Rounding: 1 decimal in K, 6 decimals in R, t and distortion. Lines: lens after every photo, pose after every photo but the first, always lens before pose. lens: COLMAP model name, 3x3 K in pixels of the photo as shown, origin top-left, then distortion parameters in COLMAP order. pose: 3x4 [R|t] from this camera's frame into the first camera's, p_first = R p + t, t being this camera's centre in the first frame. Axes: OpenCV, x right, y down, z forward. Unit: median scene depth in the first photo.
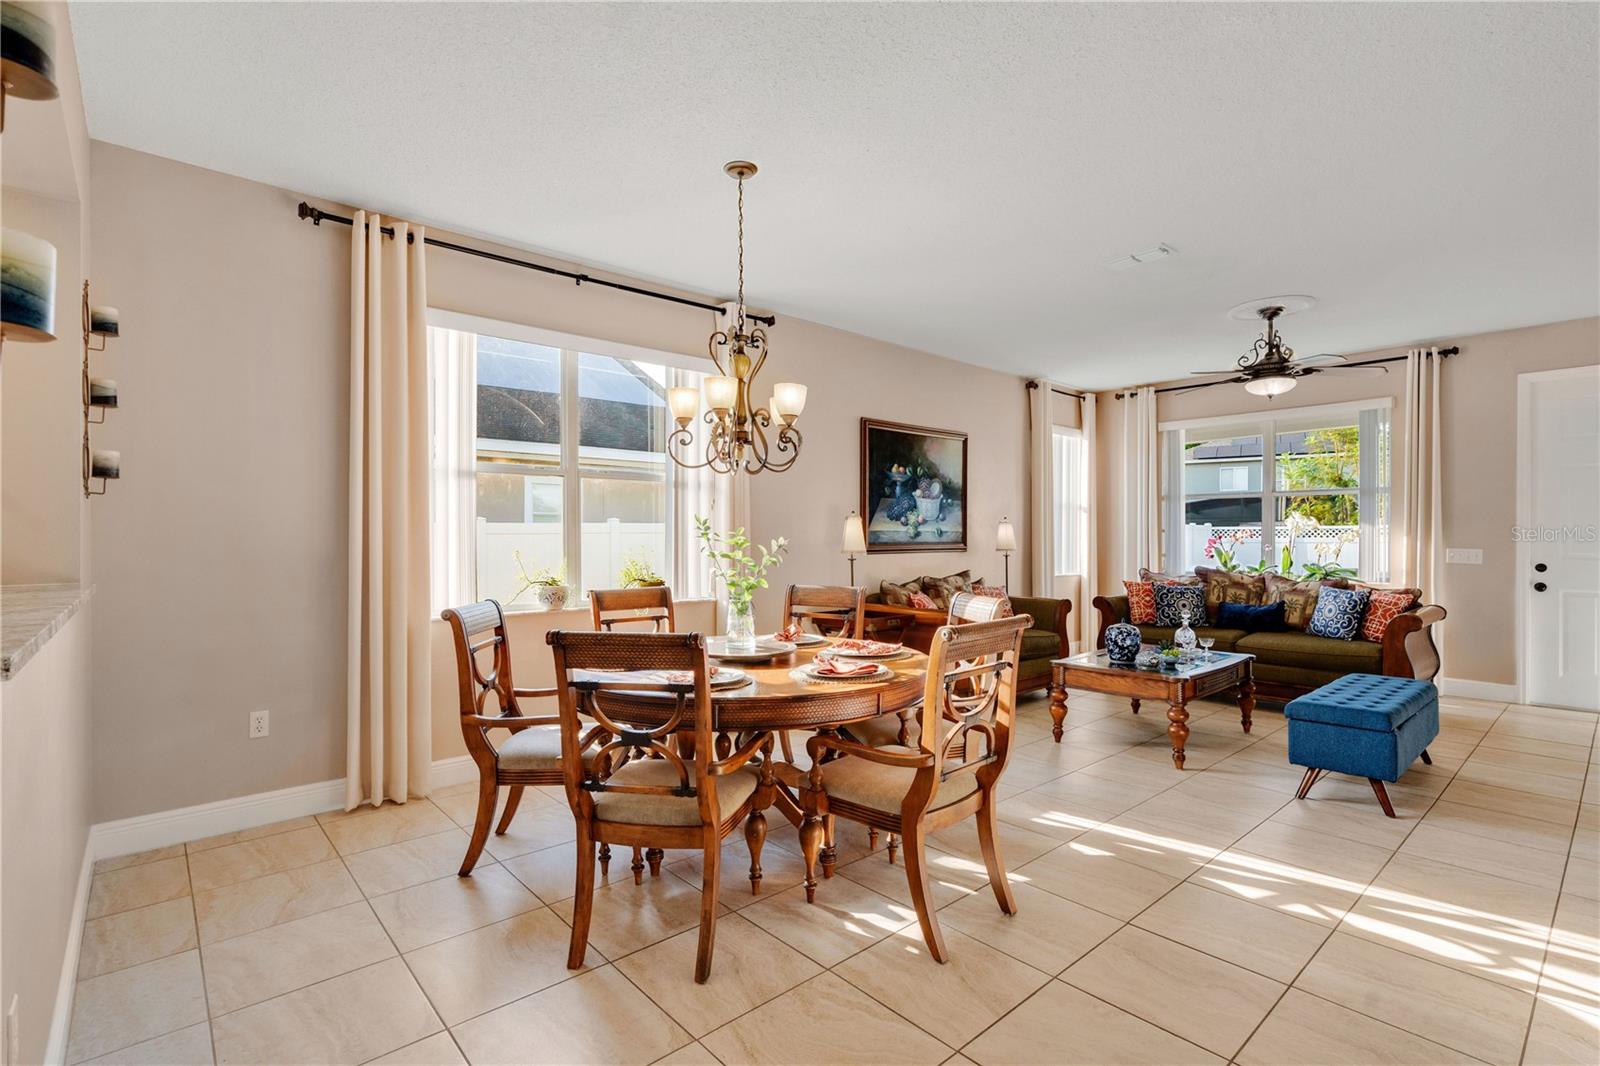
lens RADIAL K [[723.8, 0, 800.4], [0, 723.8, 529.5], [0, 0, 1]] dist [-0.000365, 0.000493]
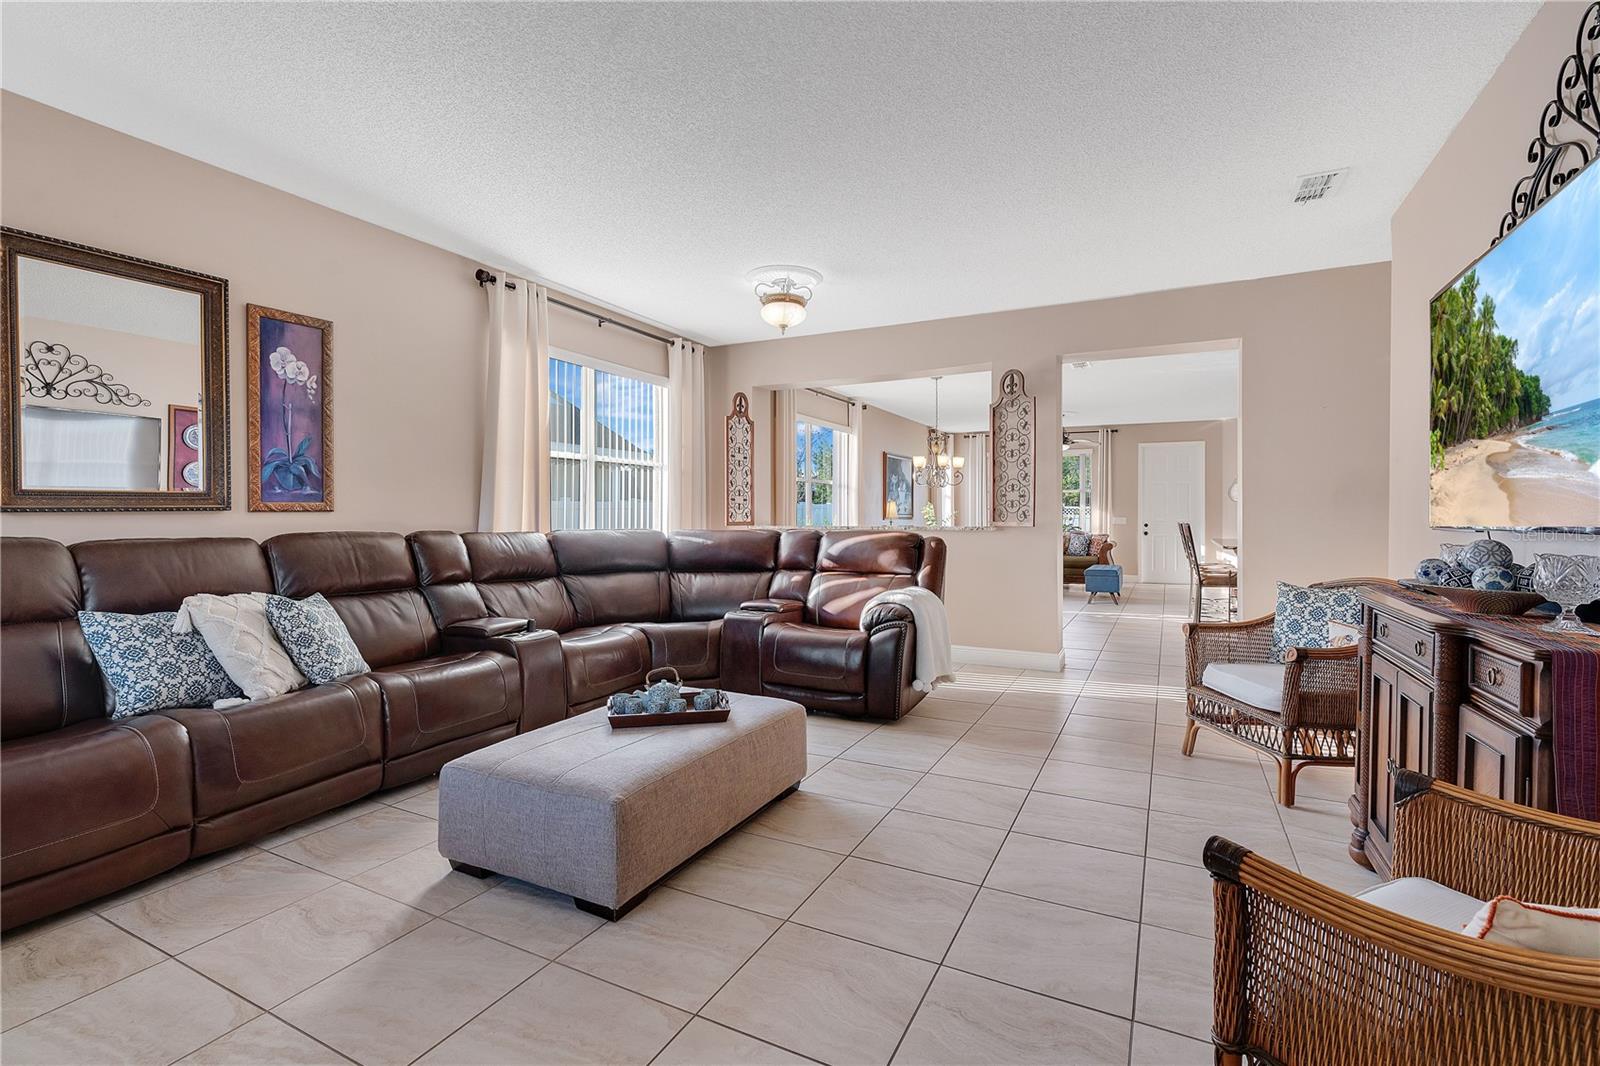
lens RADIAL K [[723.8, 0, 799.6], [0, 723.8, 521.3], [0, 0, 1]] dist [-0.000365, 0.000493]
pose [[0.929521, 0.000631, 0.368770, -0.861327], [-0.007239, 0.999837, 0.016537, 0.005449], [-0.368699, -0.018041, 0.929374, -0.750370]]
